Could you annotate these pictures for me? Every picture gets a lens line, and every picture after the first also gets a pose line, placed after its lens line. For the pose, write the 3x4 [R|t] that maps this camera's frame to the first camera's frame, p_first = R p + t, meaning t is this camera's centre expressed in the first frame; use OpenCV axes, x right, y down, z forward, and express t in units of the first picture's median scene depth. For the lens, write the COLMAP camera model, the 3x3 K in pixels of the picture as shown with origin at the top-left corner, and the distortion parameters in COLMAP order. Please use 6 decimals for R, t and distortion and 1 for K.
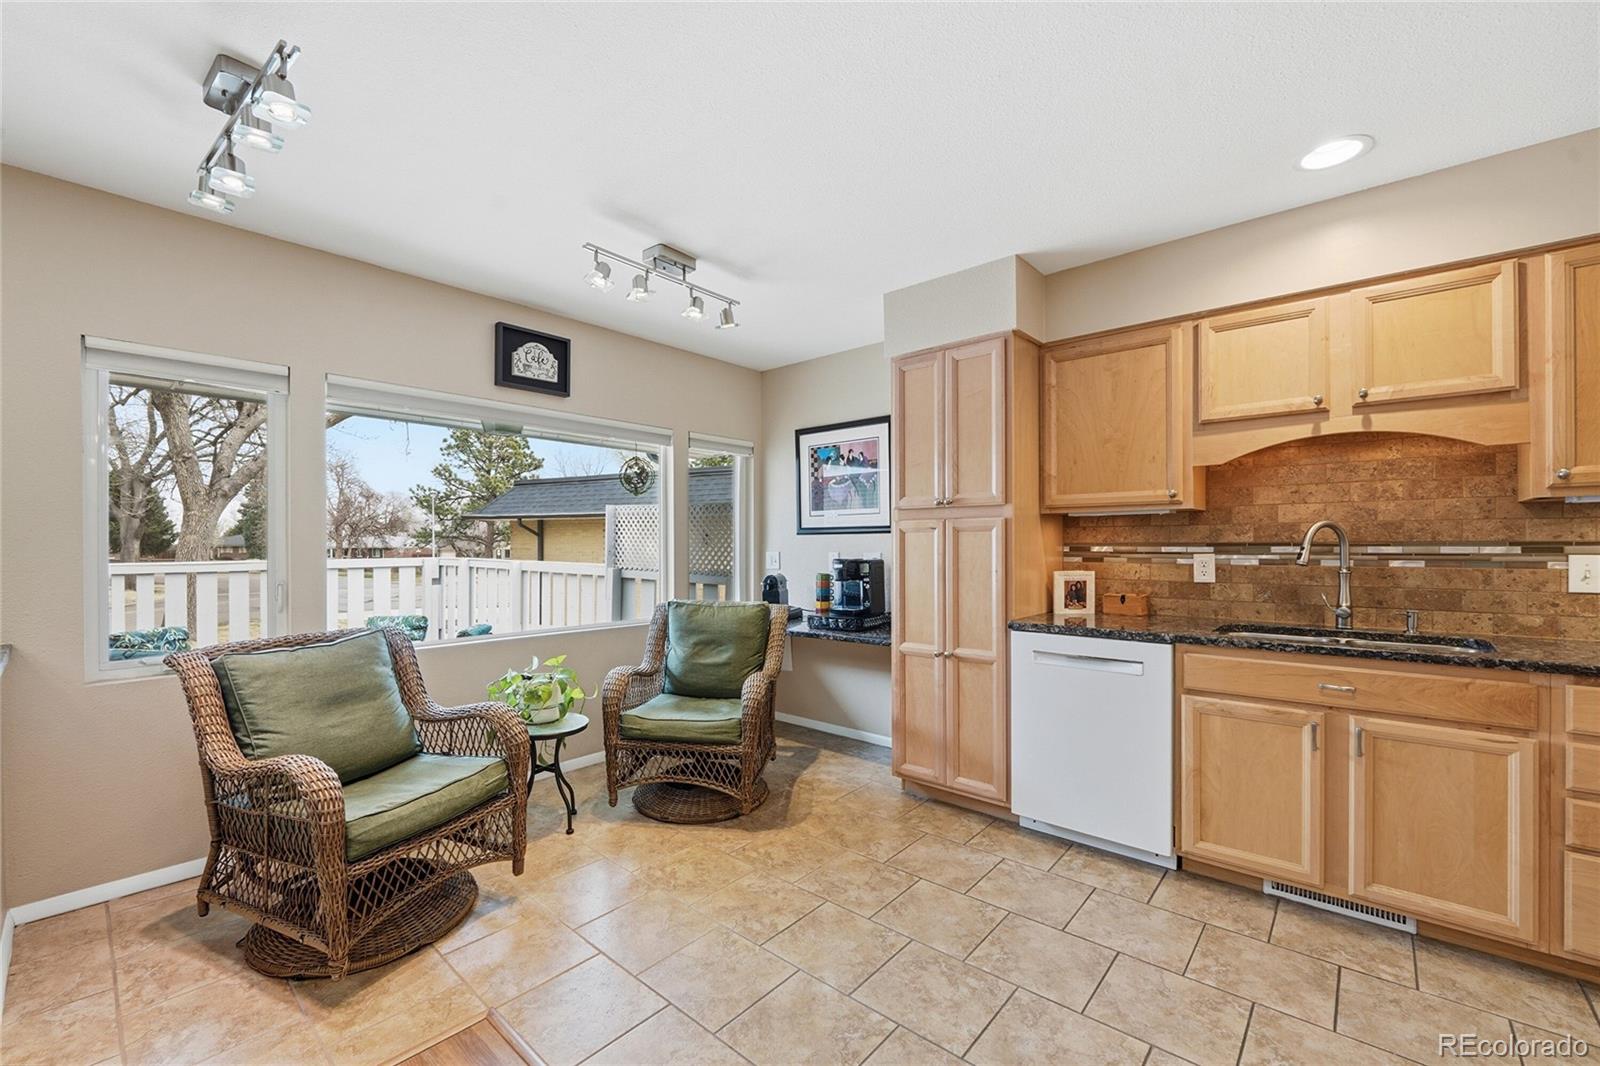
lens RADIAL K [[651.6, 0, 801.1], [0, 651.6, 537.7], [0, 0, 1]] dist [-0.007490, -0.001440]
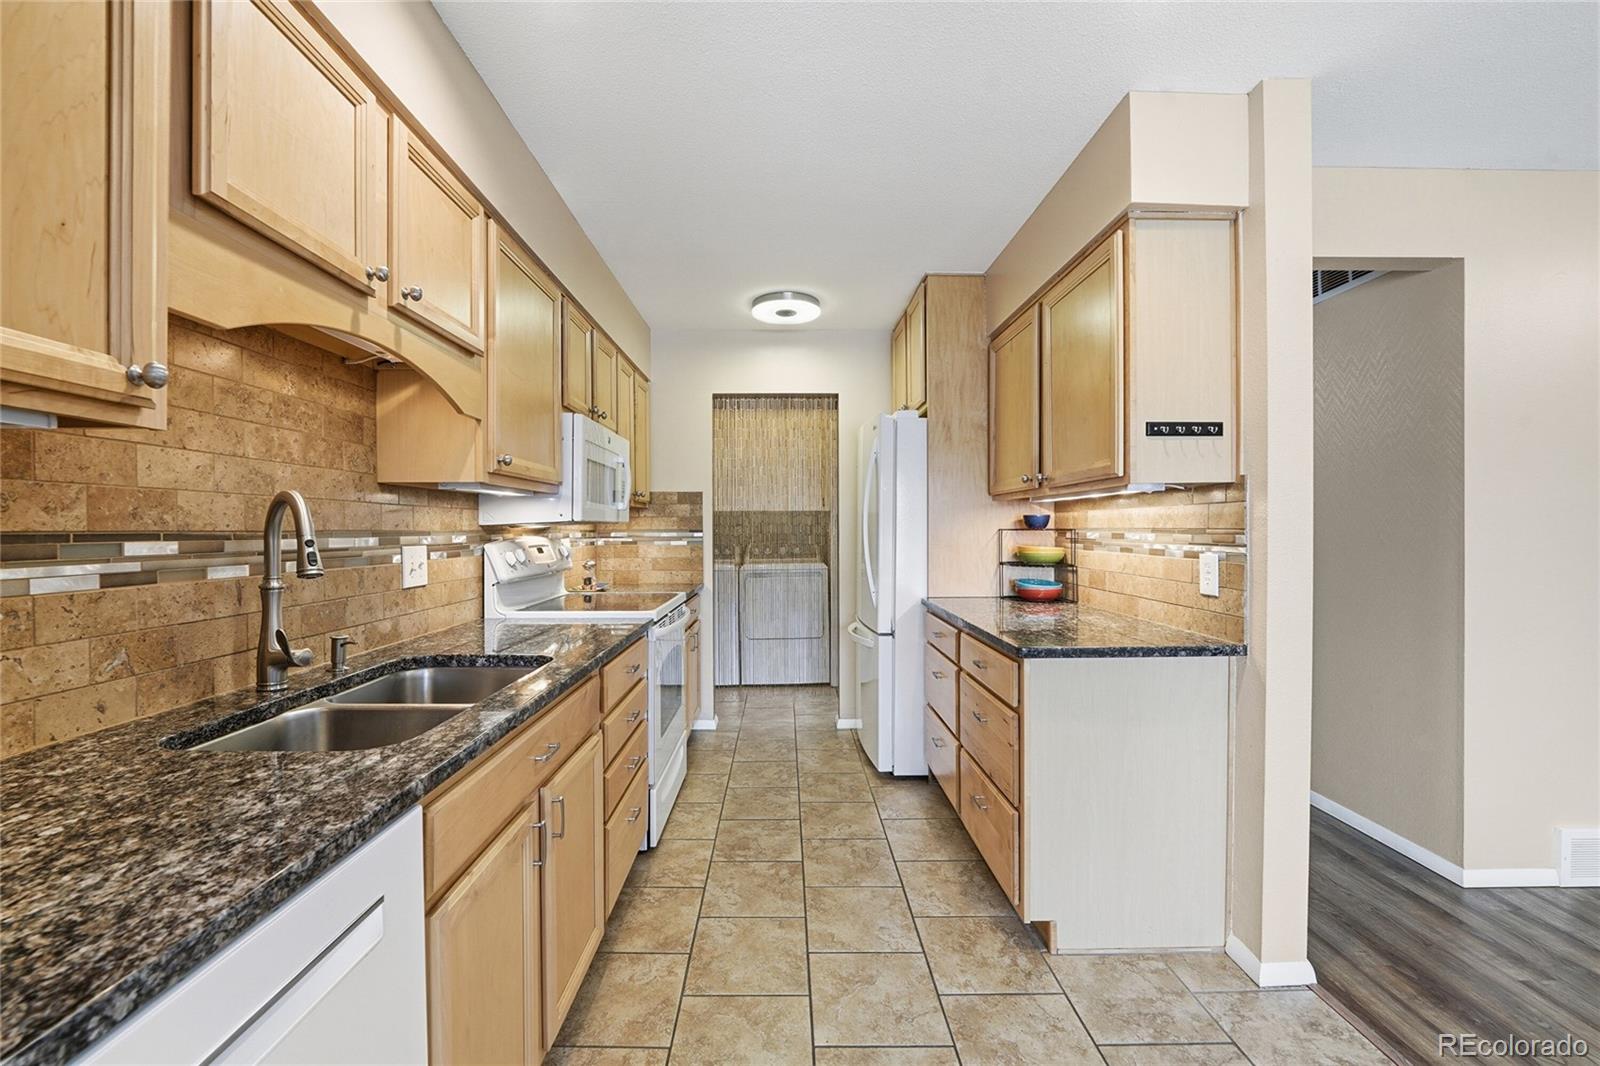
lens RADIAL K [[651.6, 0, 796.6], [0, 651.6, 535.3], [0, 0, 1]] dist [-0.007490, -0.001440]
pose [[-0.666832, 0.002009, 0.745206, 0.131278], [0.001332, 0.999998, -0.001504, 0.010794], [-0.745207, -0.000011, -0.666833, 0.977094]]
